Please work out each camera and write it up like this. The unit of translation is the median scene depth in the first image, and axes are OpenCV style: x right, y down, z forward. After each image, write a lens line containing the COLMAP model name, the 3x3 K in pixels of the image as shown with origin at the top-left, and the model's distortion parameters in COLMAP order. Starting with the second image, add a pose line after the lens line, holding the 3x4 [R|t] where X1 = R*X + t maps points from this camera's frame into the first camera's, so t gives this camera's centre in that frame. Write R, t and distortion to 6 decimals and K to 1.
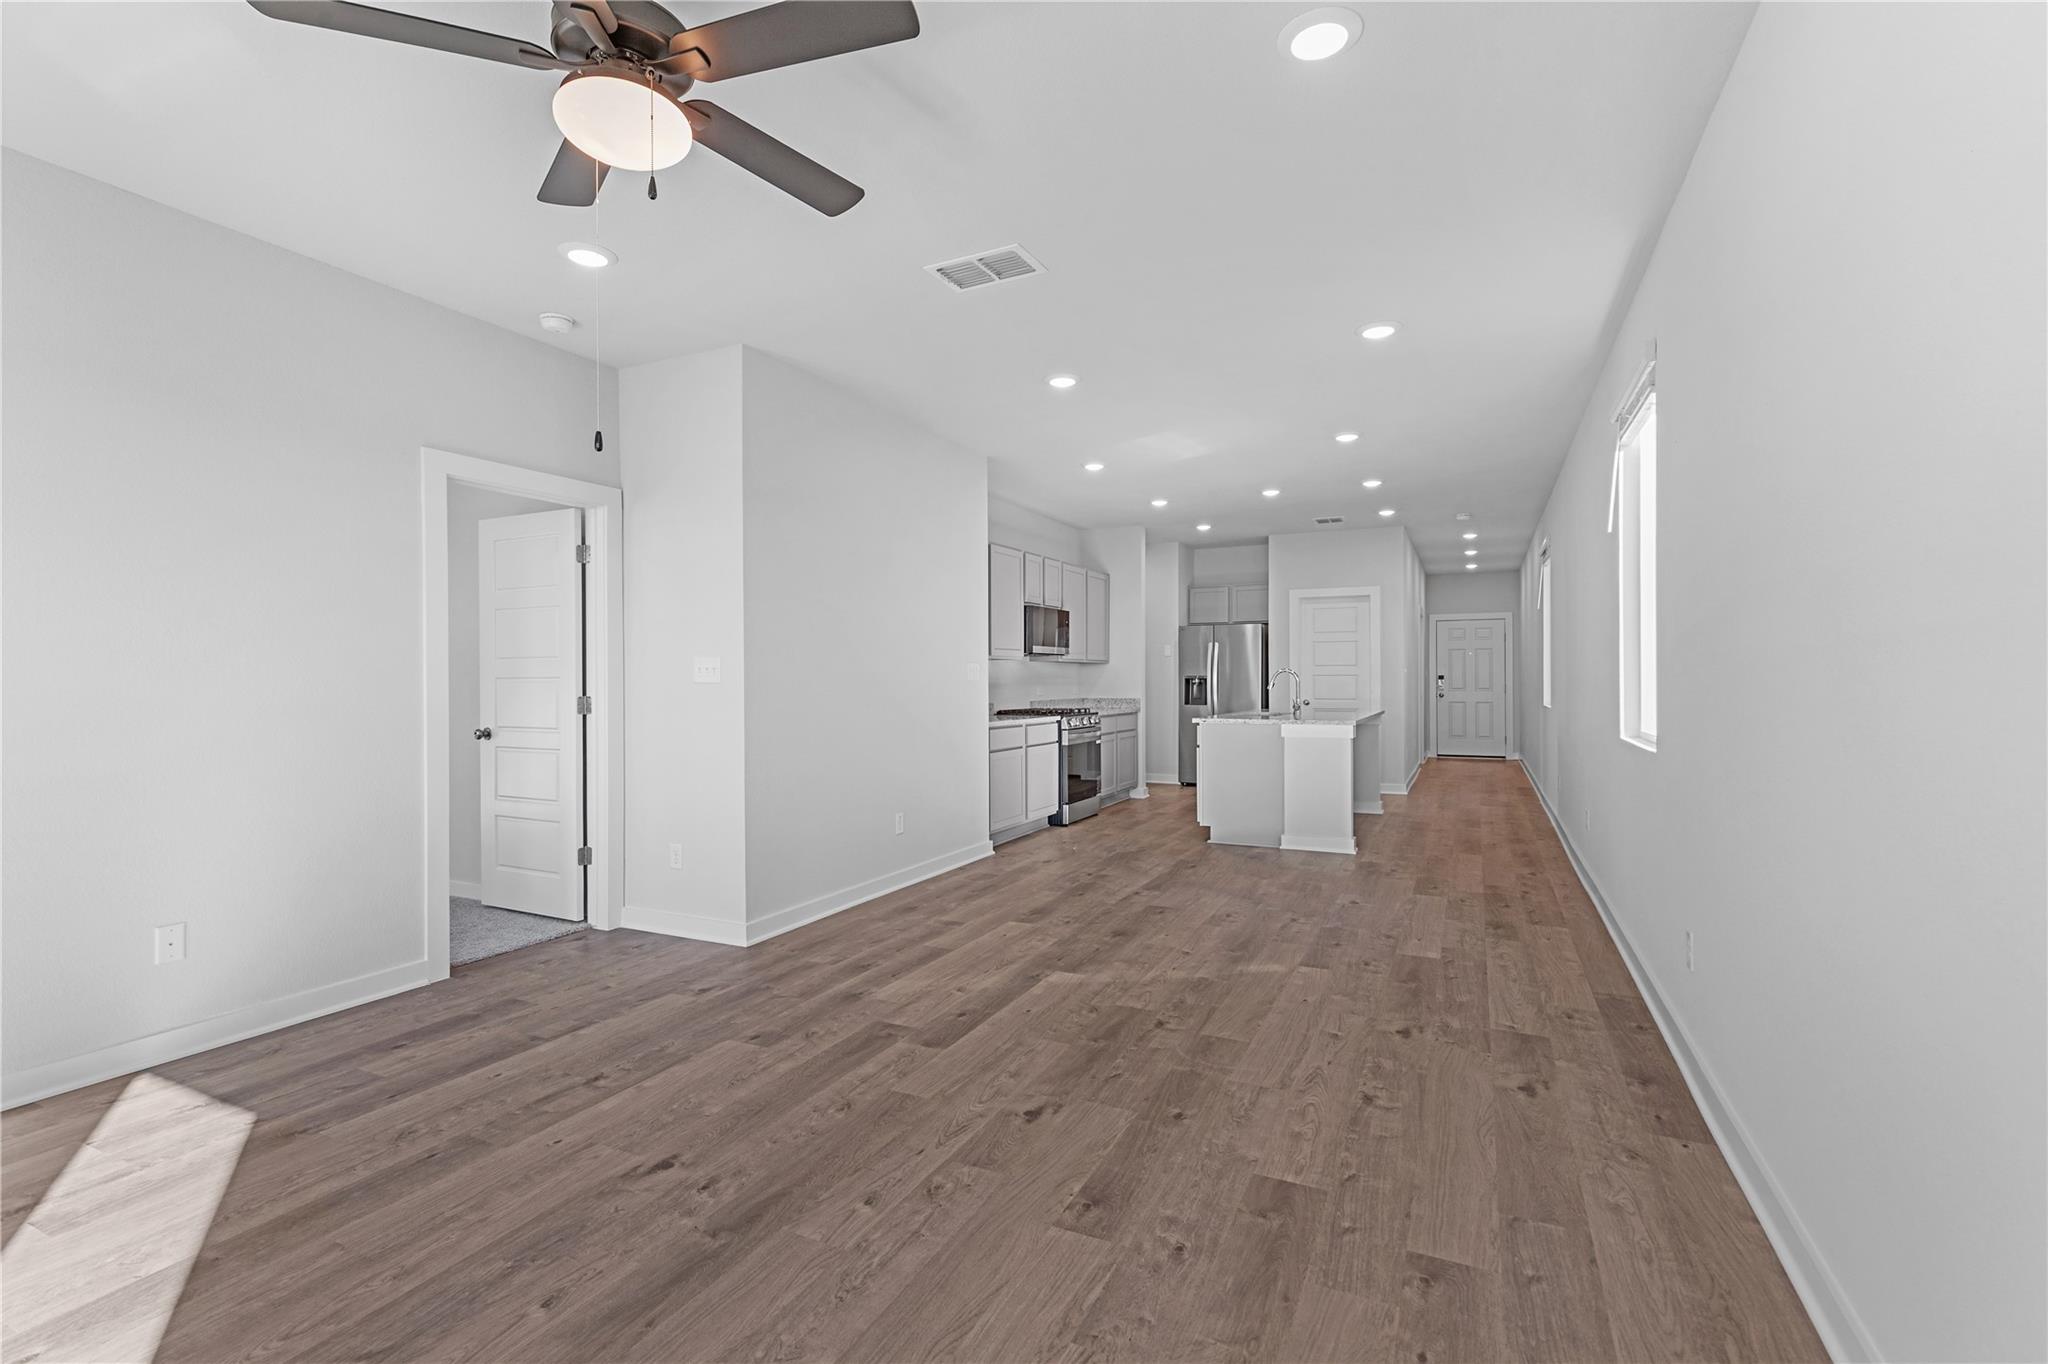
lens RADIAL K [[921.6, 0, 1026.0], [0, 921.6, 680.6], [0, 0, 1]] dist [0.000299, -0.001616]
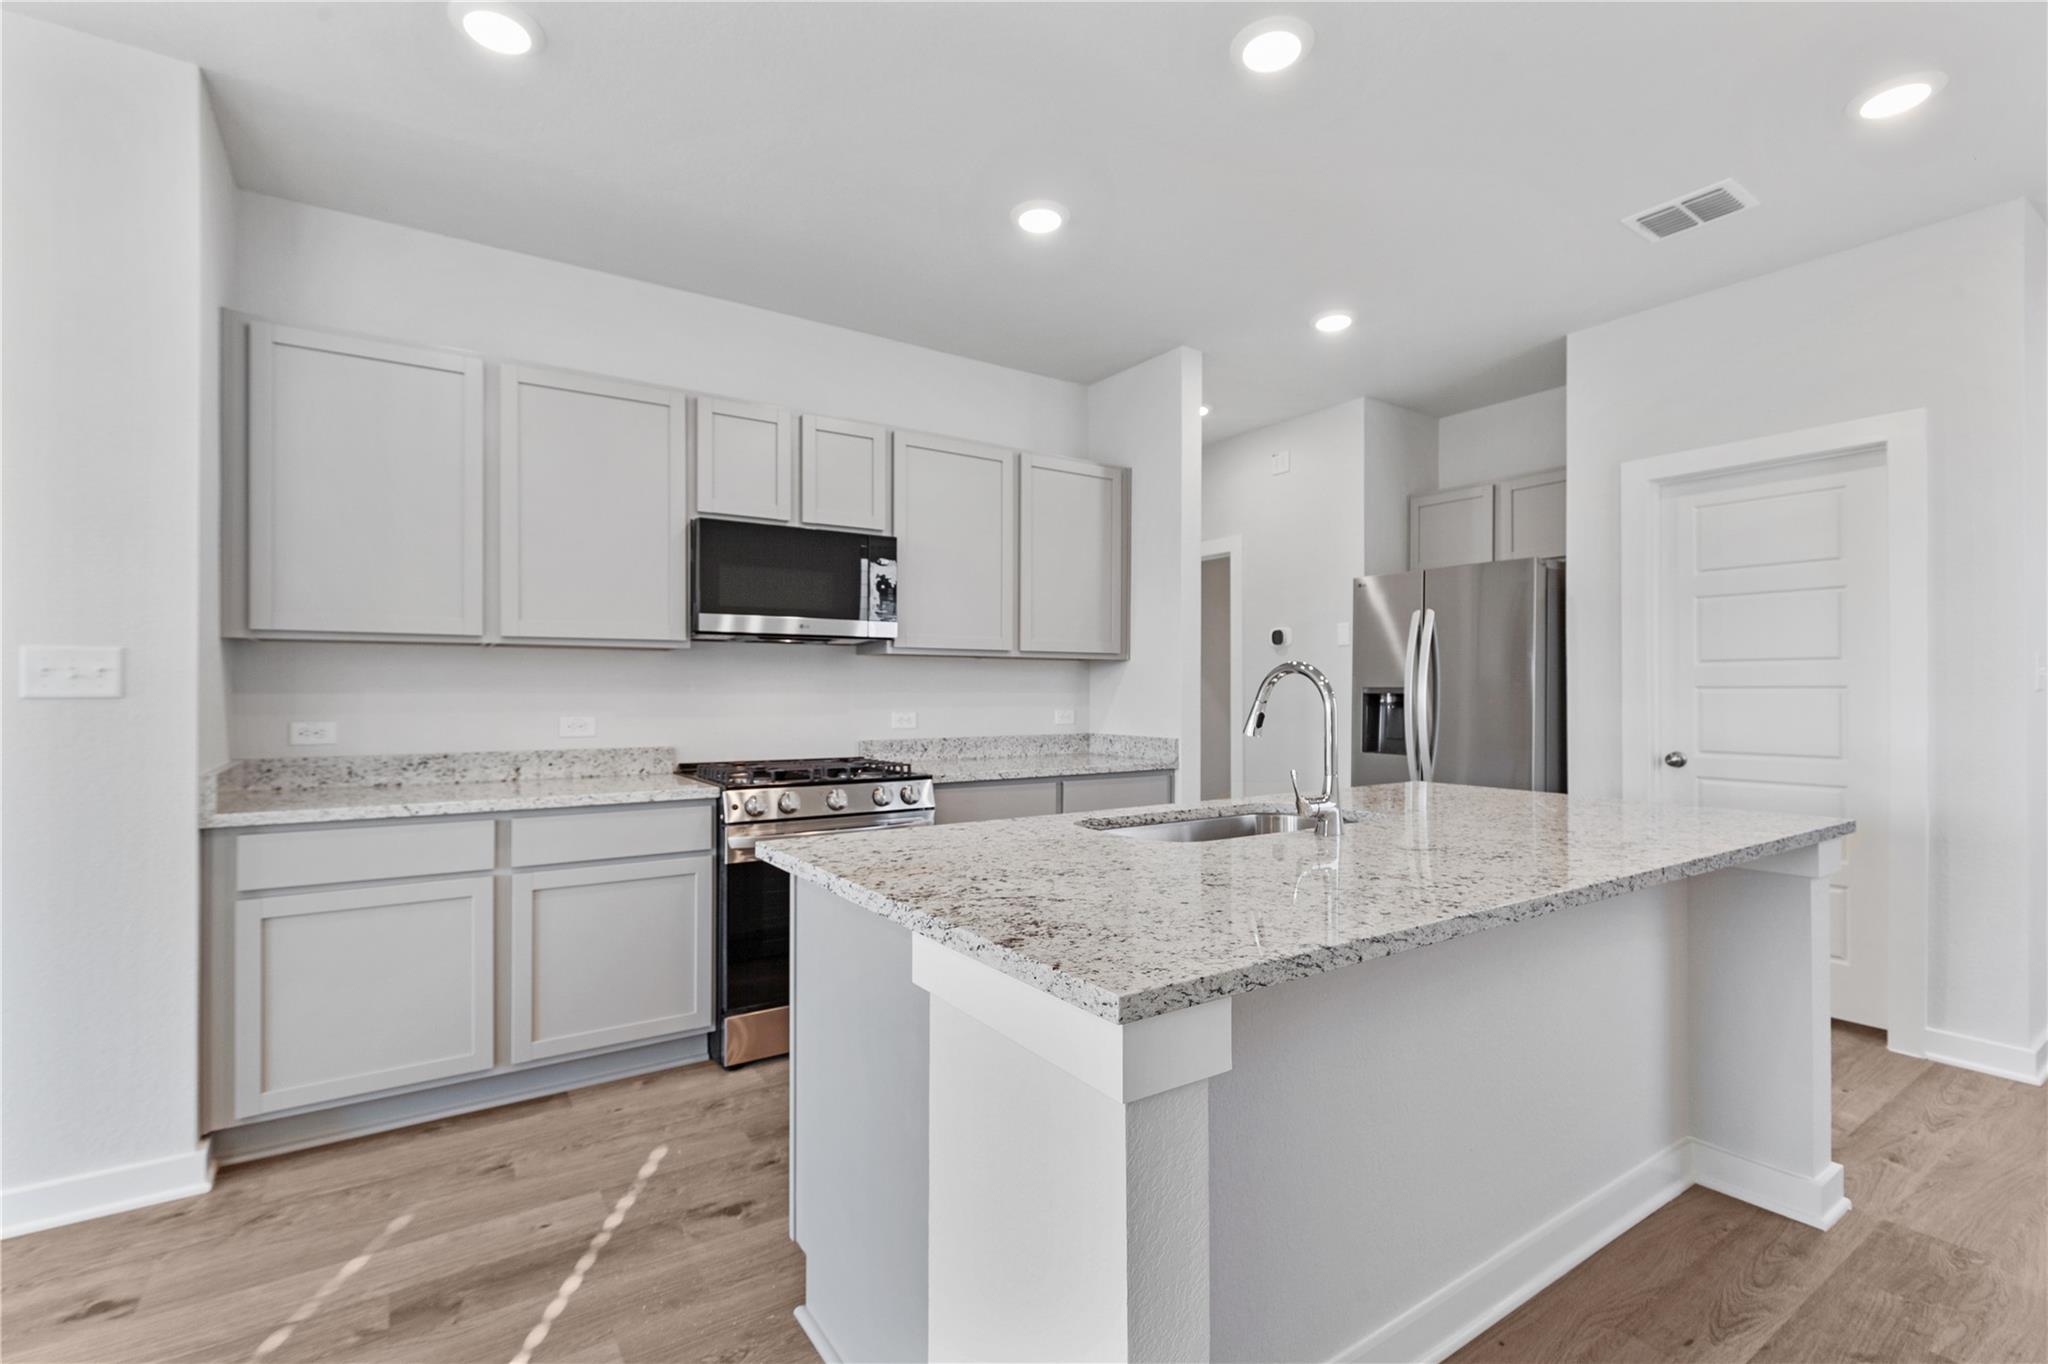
lens RADIAL K [[921.6, 0, 1017.8], [0, 921.6, 686.2], [0, 0, 1]] dist [0.000299, -0.001616]
pose [[0.863193, 0.002682, -0.504867, 0.705238], [-0.005624, 0.999975, -0.004304, -0.008409], [0.504843, 0.006554, 0.863186, 1.463653]]
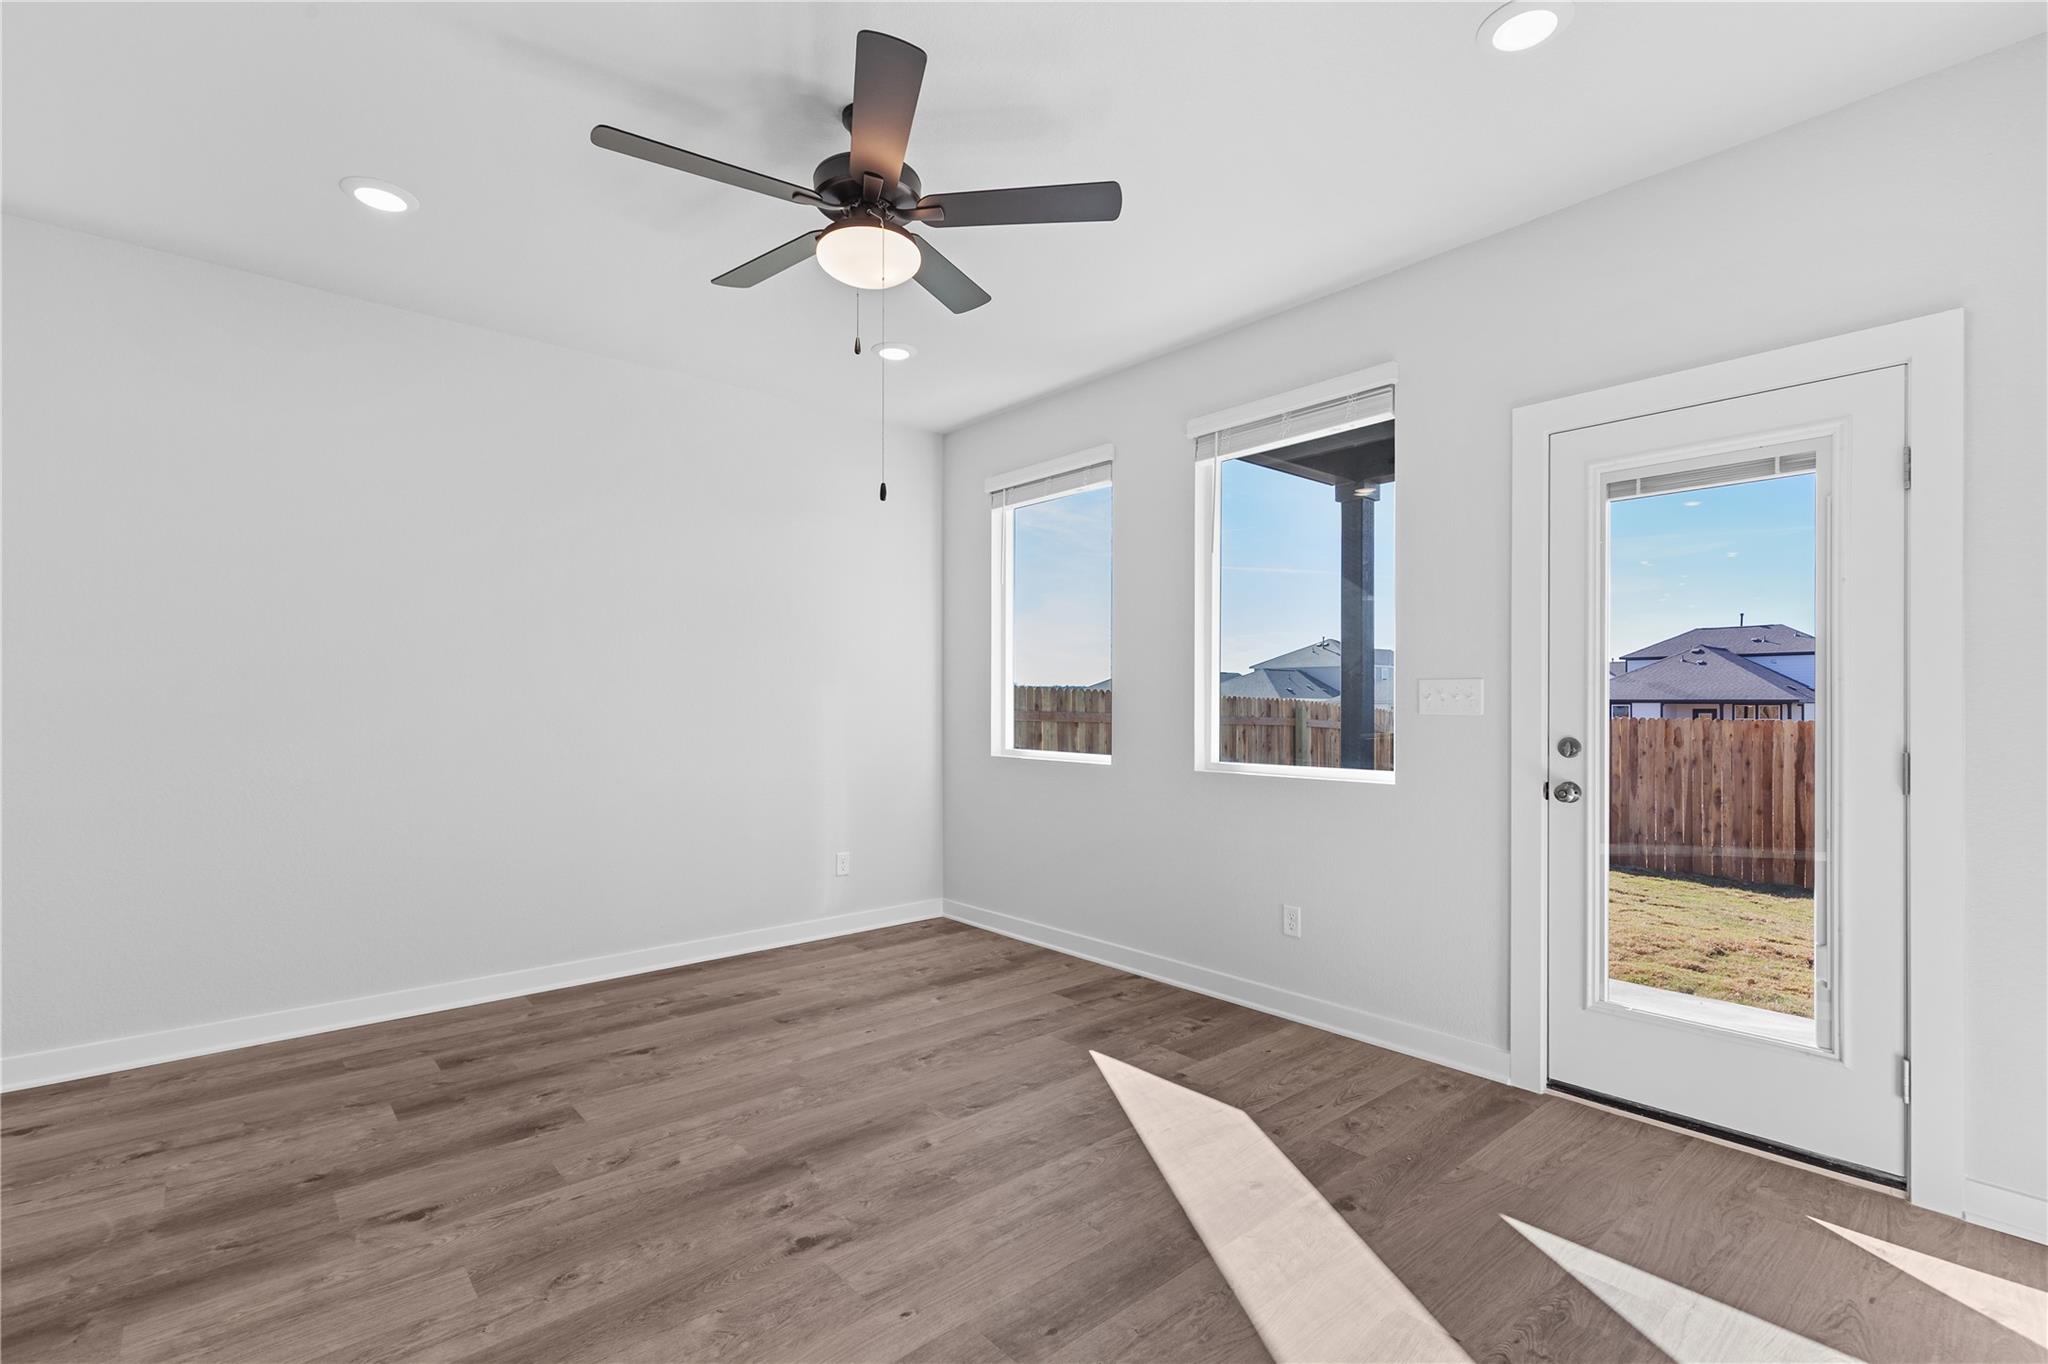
lens RADIAL K [[921.6, 0, 1027.2], [0, 921.6, 706.8], [0, 0, 1]] dist [0.000299, -0.001616]
pose [[-0.921082, -0.000094, 0.389370, -0.586302], [0.003358, 0.999961, 0.008184, -0.003427], [-0.389355, 0.008846, -0.921045, 1.082630]]
